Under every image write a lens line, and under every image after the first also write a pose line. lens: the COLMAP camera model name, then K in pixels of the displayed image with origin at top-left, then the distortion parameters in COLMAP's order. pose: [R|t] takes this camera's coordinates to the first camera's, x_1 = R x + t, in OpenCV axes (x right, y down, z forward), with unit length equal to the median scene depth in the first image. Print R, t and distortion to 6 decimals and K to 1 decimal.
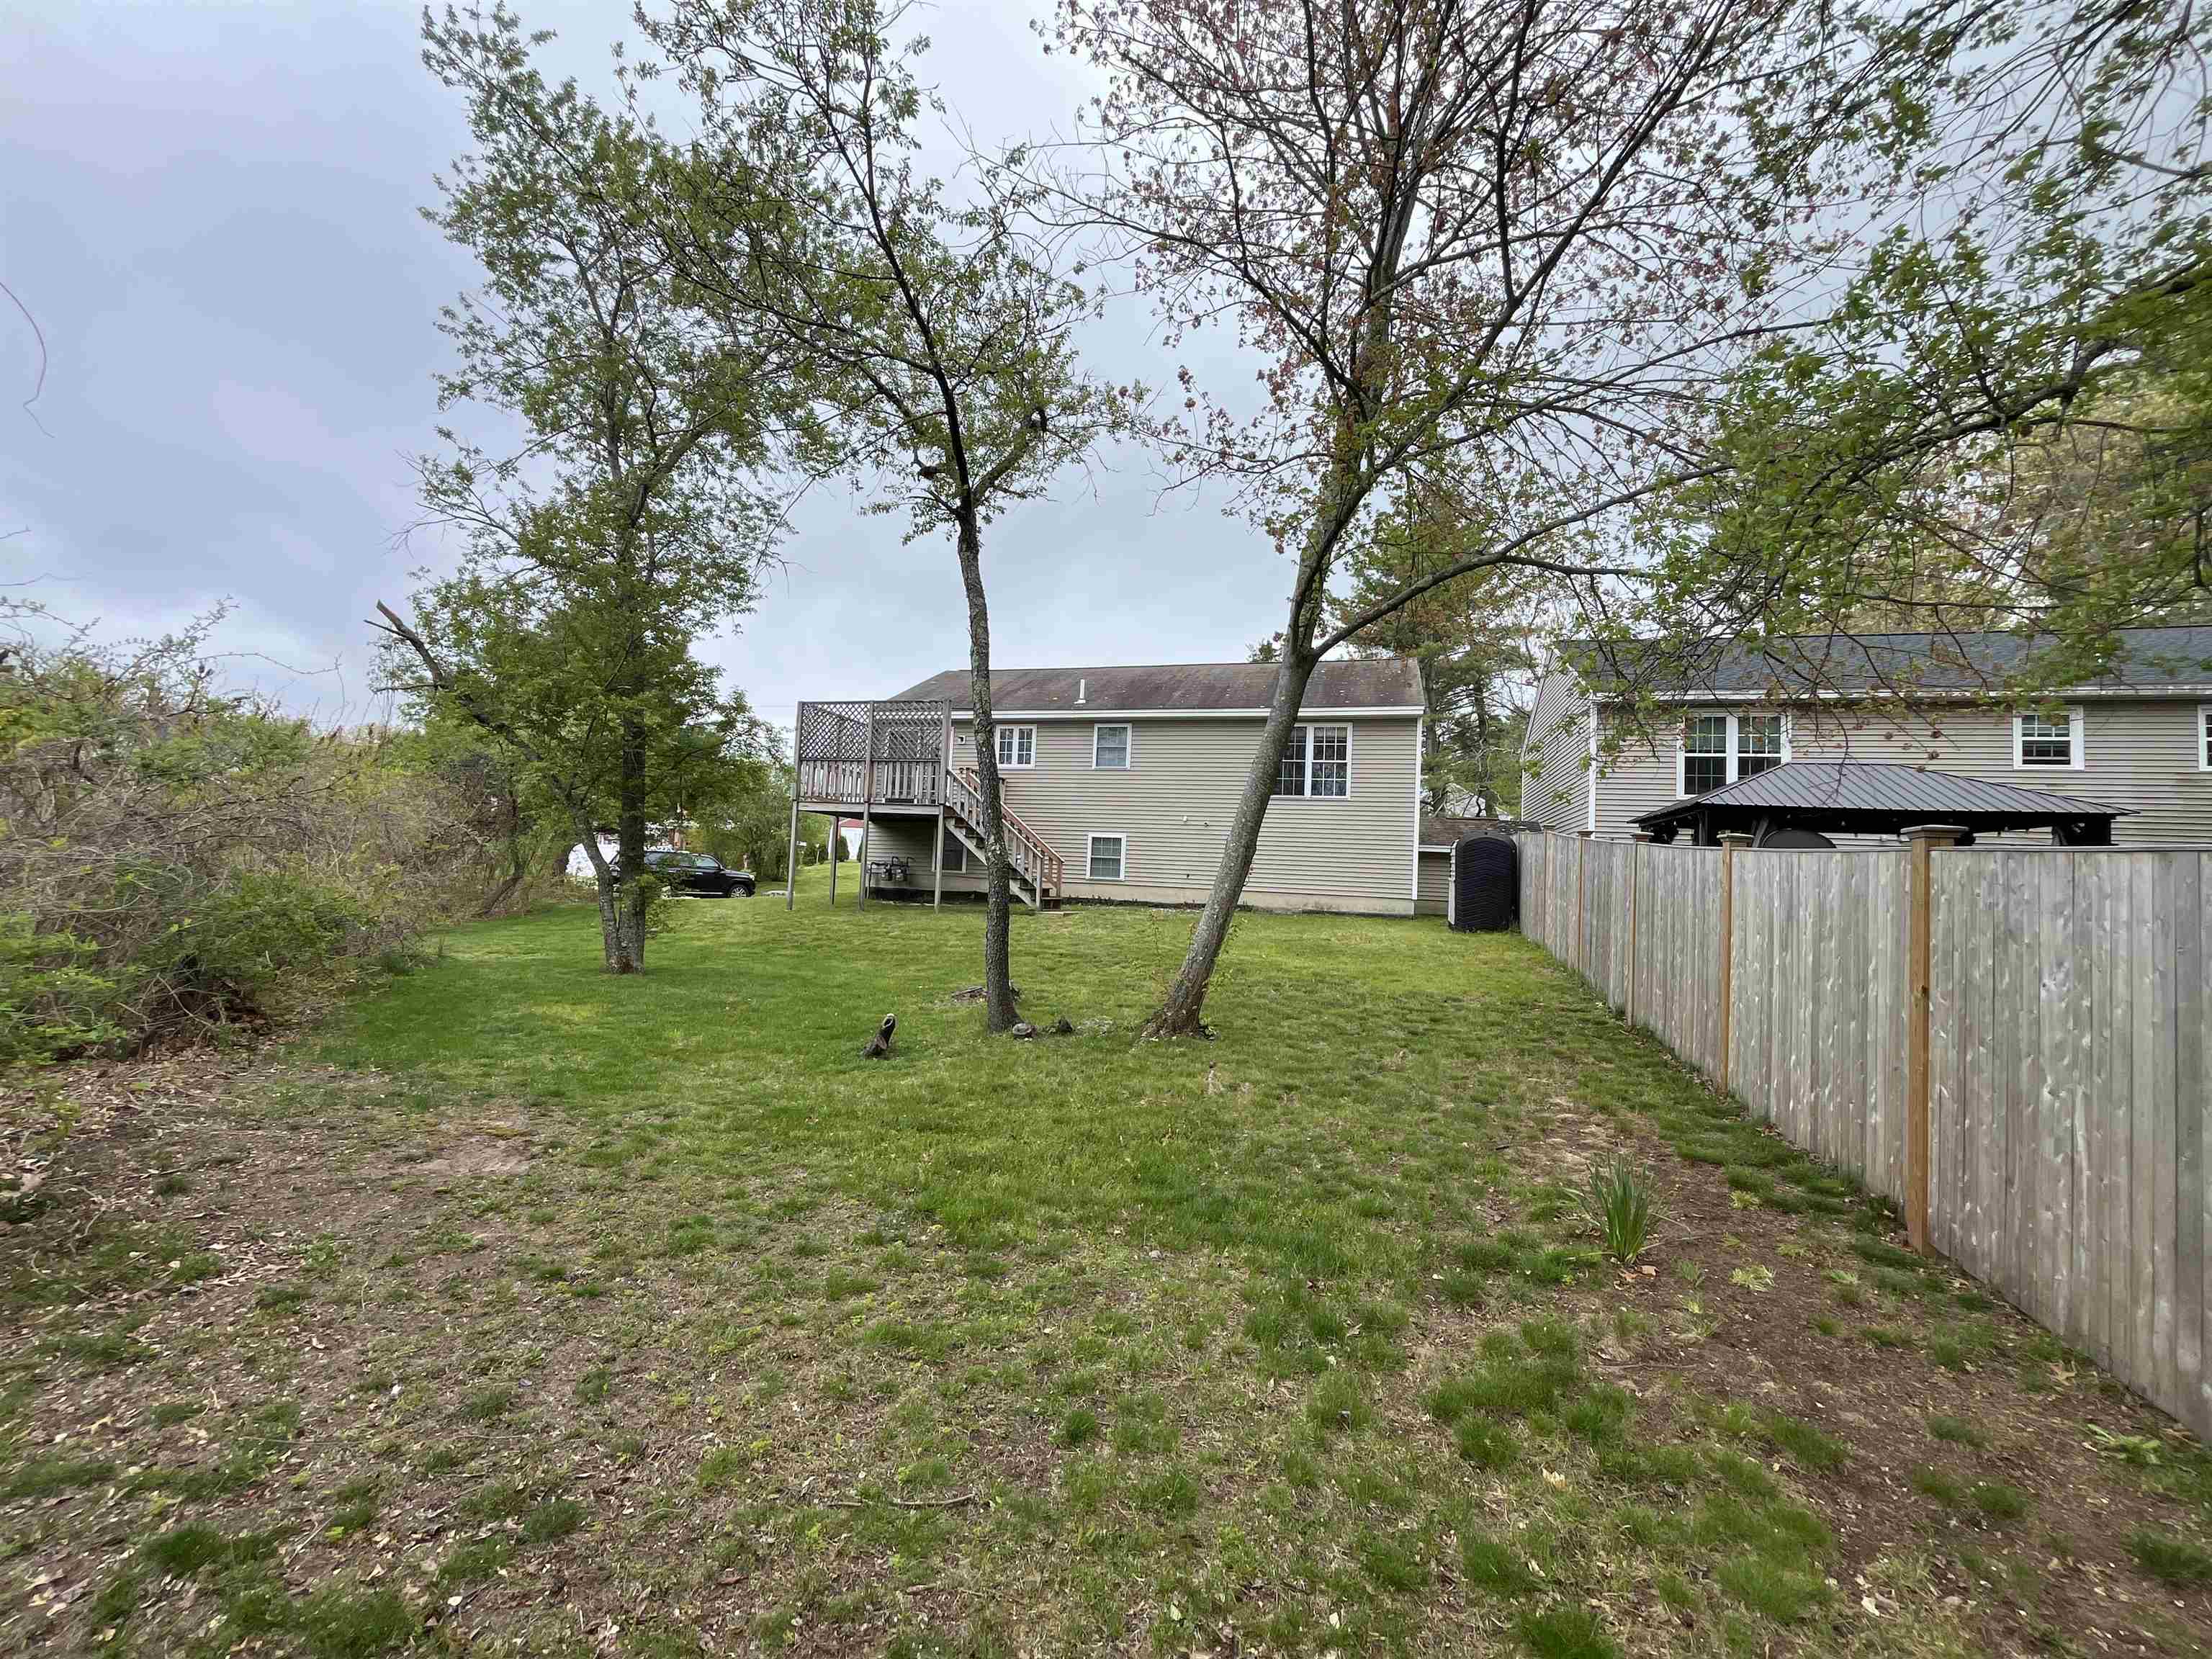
lens RADIAL K [[896.1, 0, 1106.0], [0, 896.1, 829.5], [0, 0, 1]] dist [-0.005312, -0.000300]
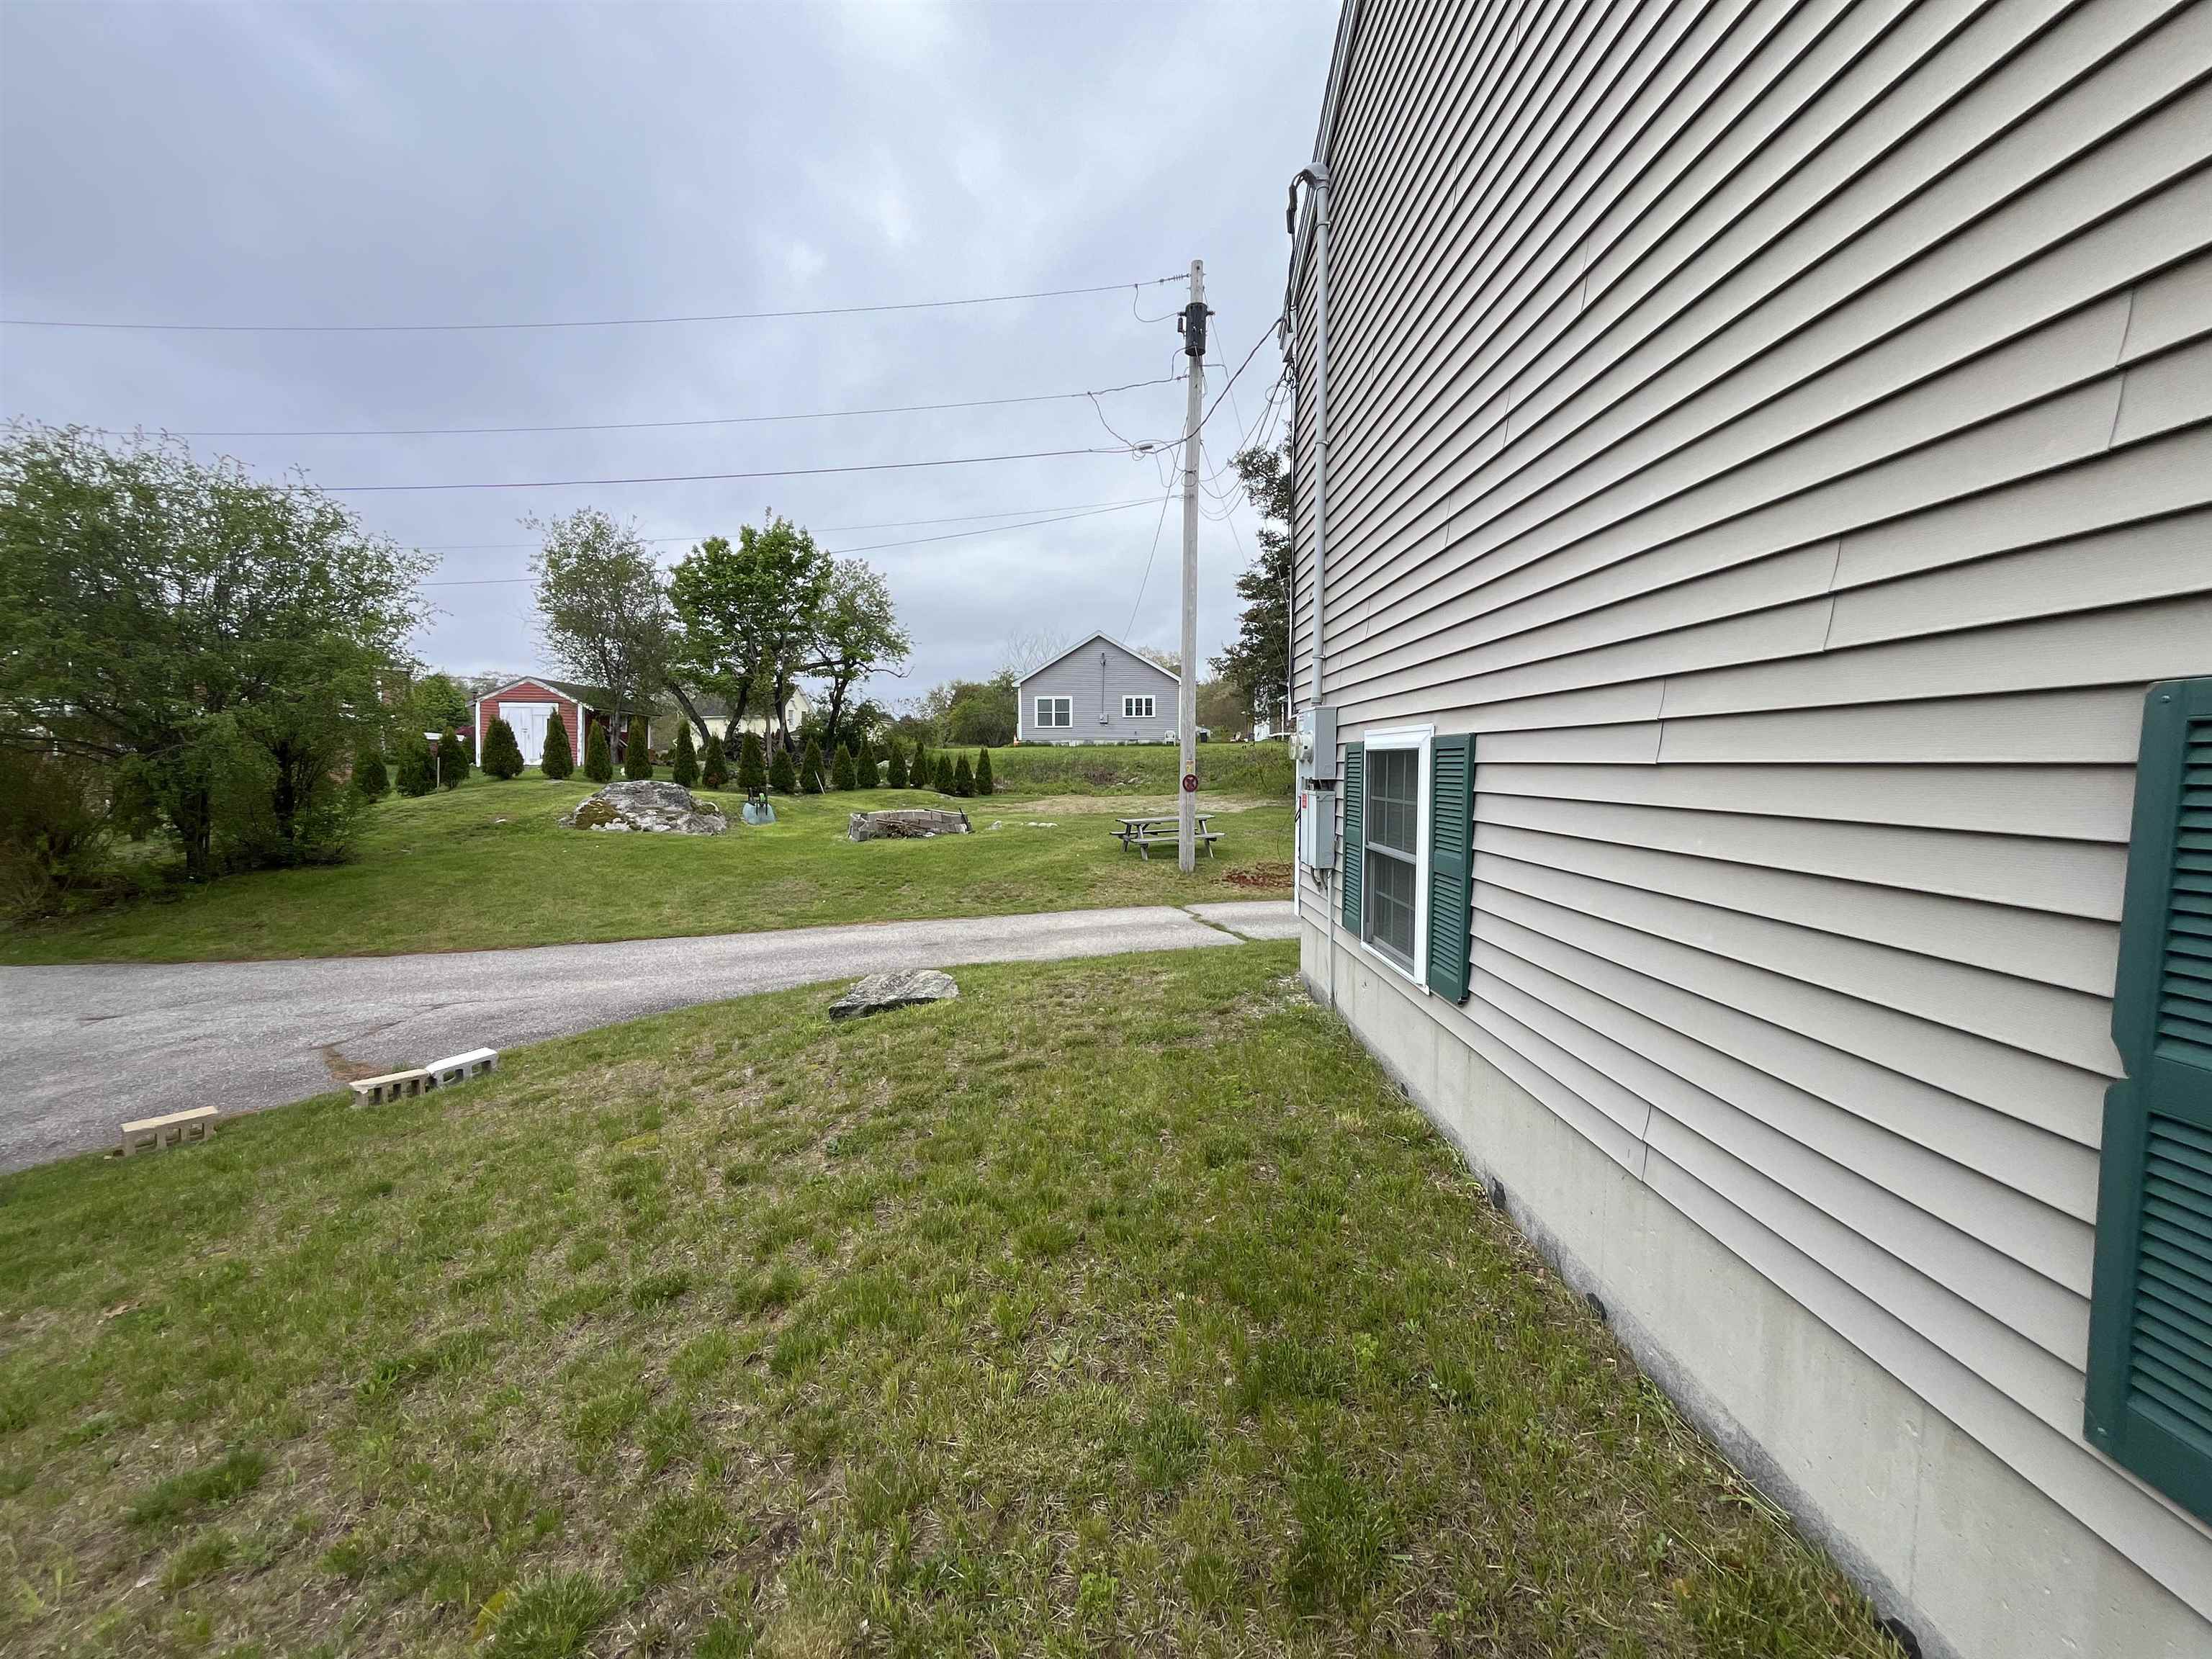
lens RADIAL K [[896.1, 0, 1106.0], [0, 896.1, 829.5], [0, 0, 1]] dist [-0.005312, -0.000300]
pose [[0.955701, -0.071781, 0.285452, -0.300593], [0.029326, 0.988203, 0.150314, 0.006250], [-0.292875, -0.135284, 0.946532, 1.057322]]
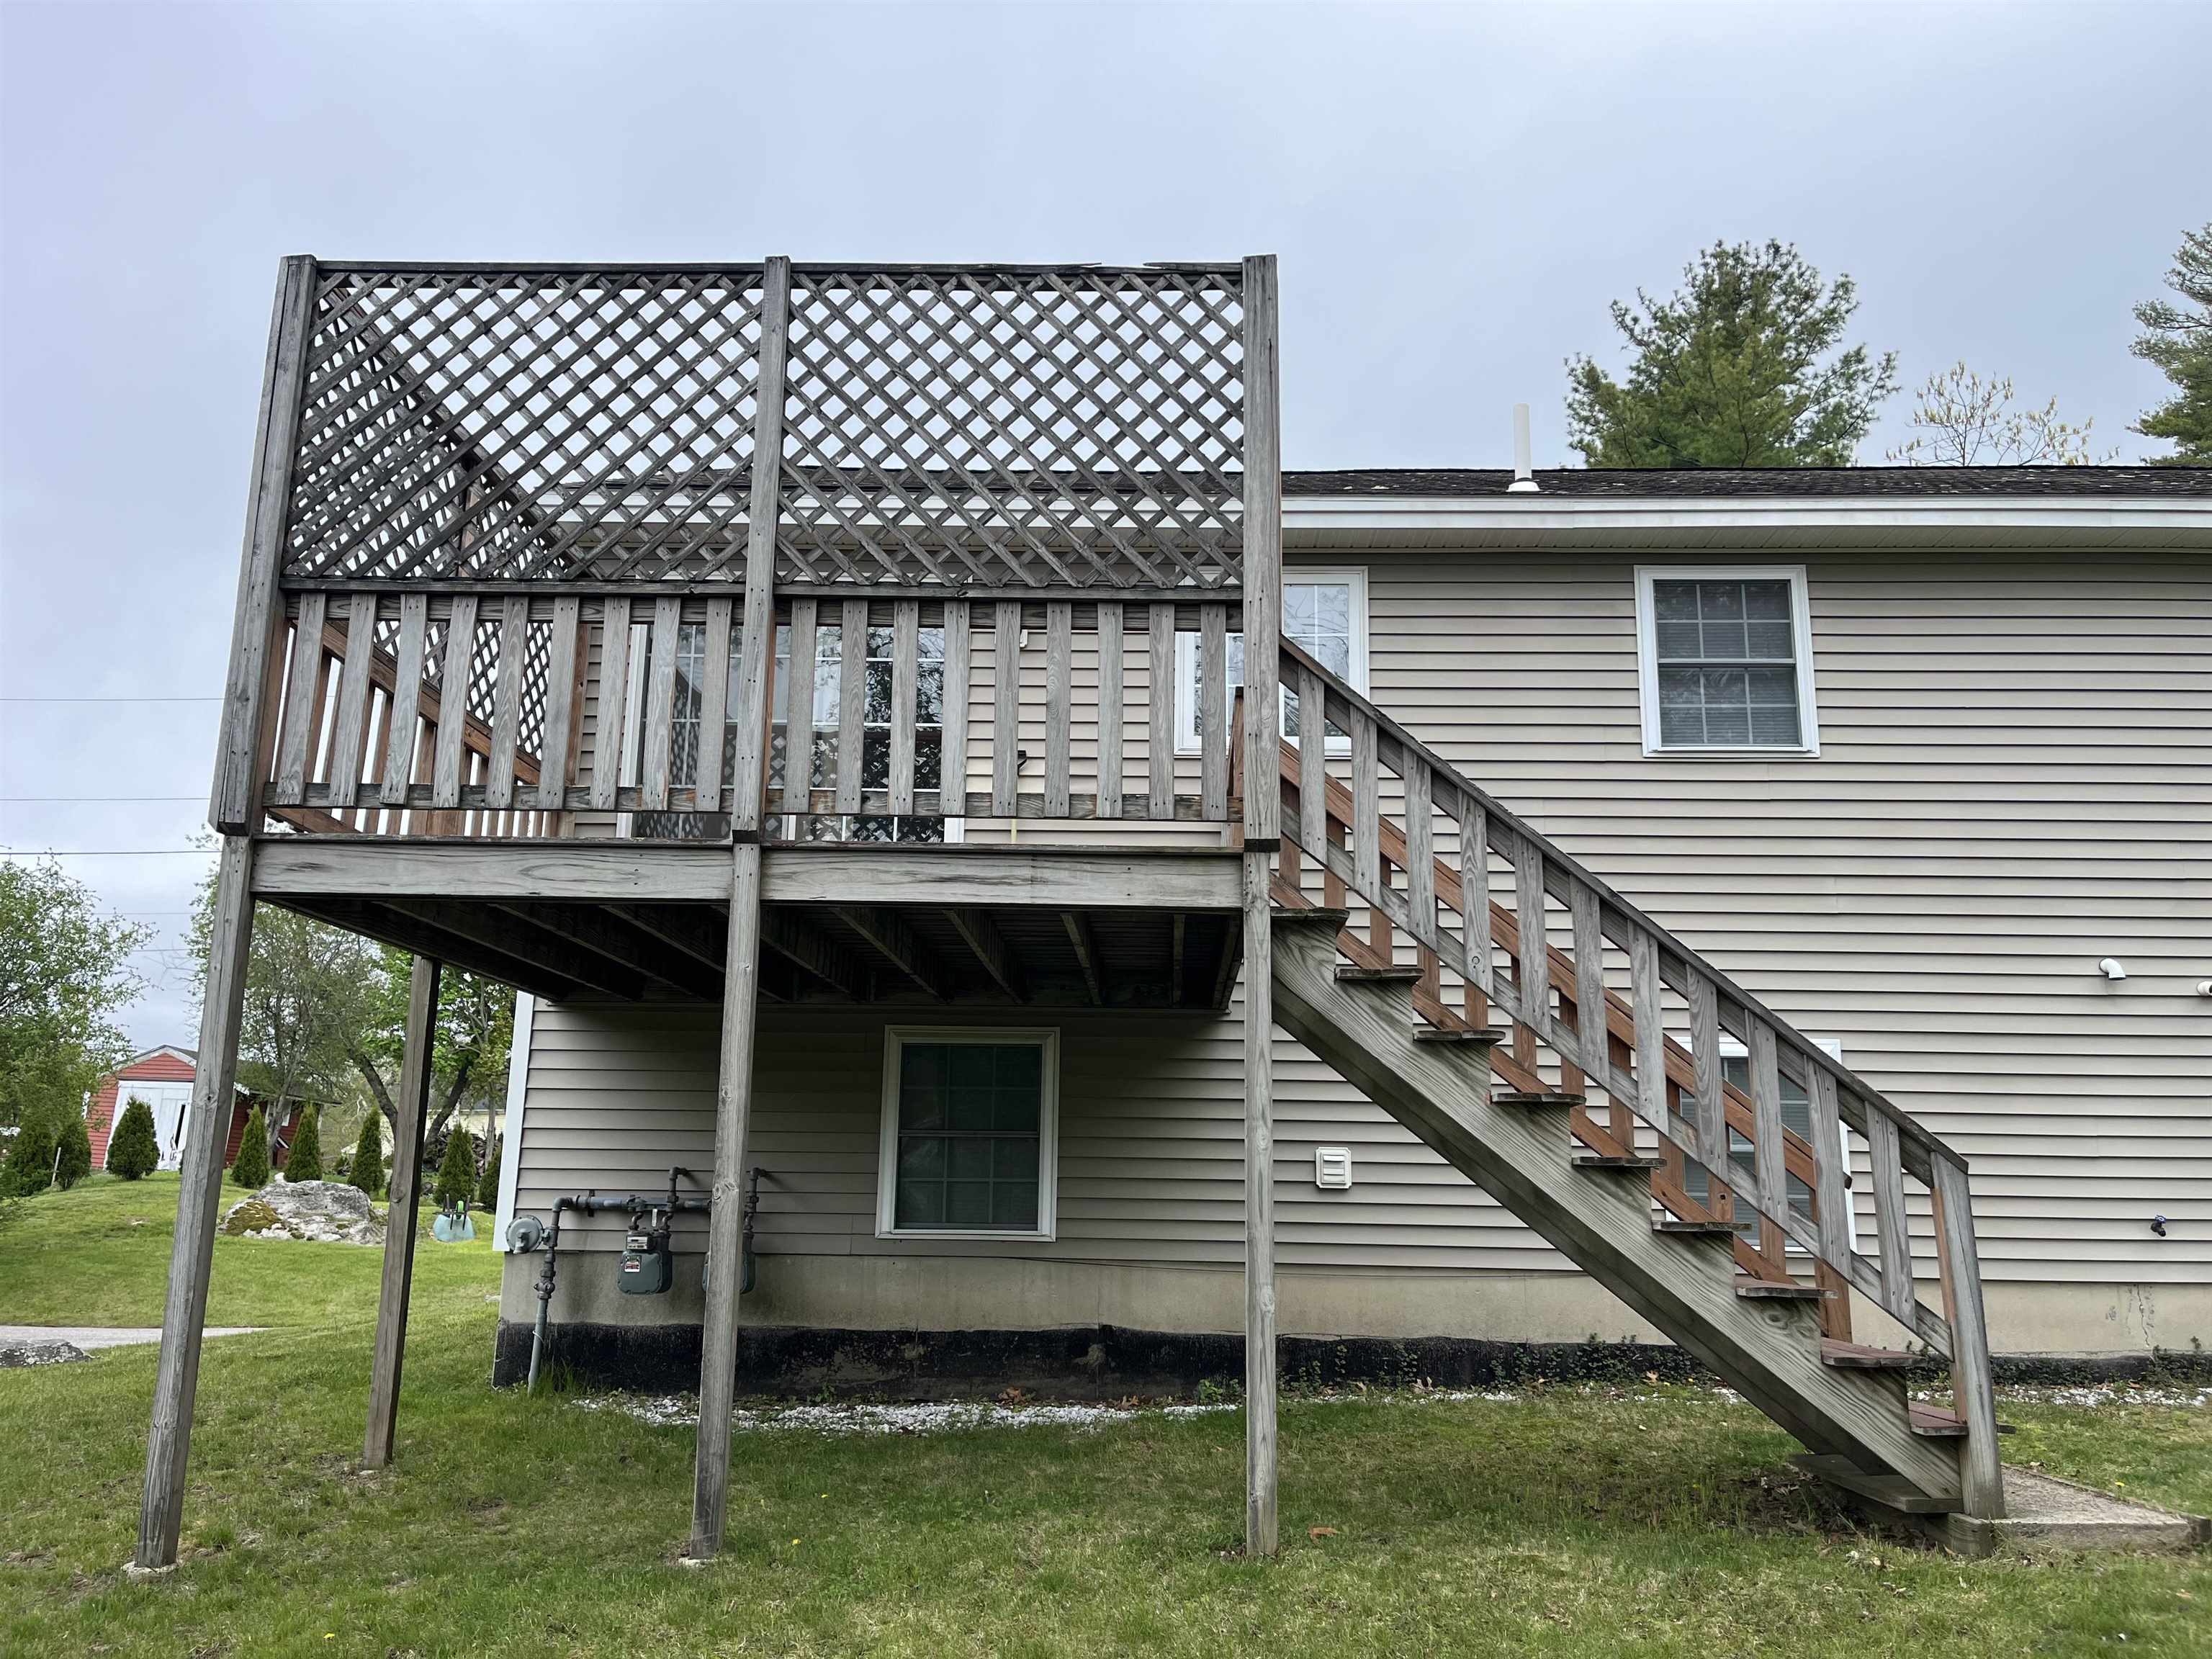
lens RADIAL K [[1669.0, 0, 1106.0], [0, 1669.0, 829.5], [0, 0, 1]] dist [0.073622, -0.124368]
pose [[0.963638, 0.026768, 0.265866, -0.245662], [0.013942, 0.988578, -0.150067, 0.012734], [-0.266847, 0.148317, 0.952258, 0.598448]]
